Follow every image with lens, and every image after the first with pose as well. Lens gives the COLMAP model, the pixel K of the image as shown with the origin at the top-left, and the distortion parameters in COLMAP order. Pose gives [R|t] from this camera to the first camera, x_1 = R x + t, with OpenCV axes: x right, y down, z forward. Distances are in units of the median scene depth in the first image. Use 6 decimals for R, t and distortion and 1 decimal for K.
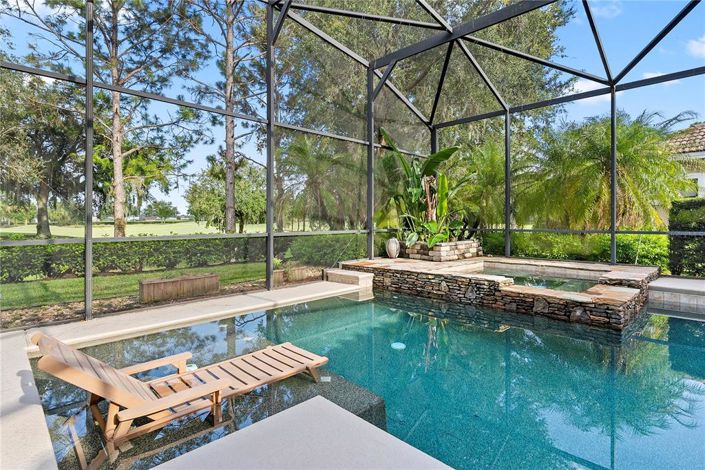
lens RADIAL K [[367.0, 0, 352.7], [0, 367.0, 224.5], [0, 0, 1]] dist [0.000213, 0.000117]
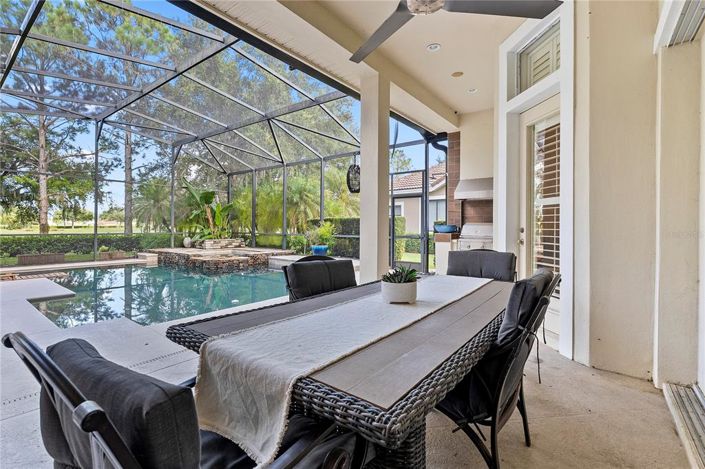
lens RADIAL K [[323.2, 0, 353.0], [0, 323.2, 230.6], [0, 0, 1]] dist [0.001047, 0.000372]
pose [[0.990835, 0.005288, 0.134976, 0.287094], [-0.005813, 0.999977, 0.003498, -0.002697], [-0.134955, -0.004251, 0.990843, -0.295759]]
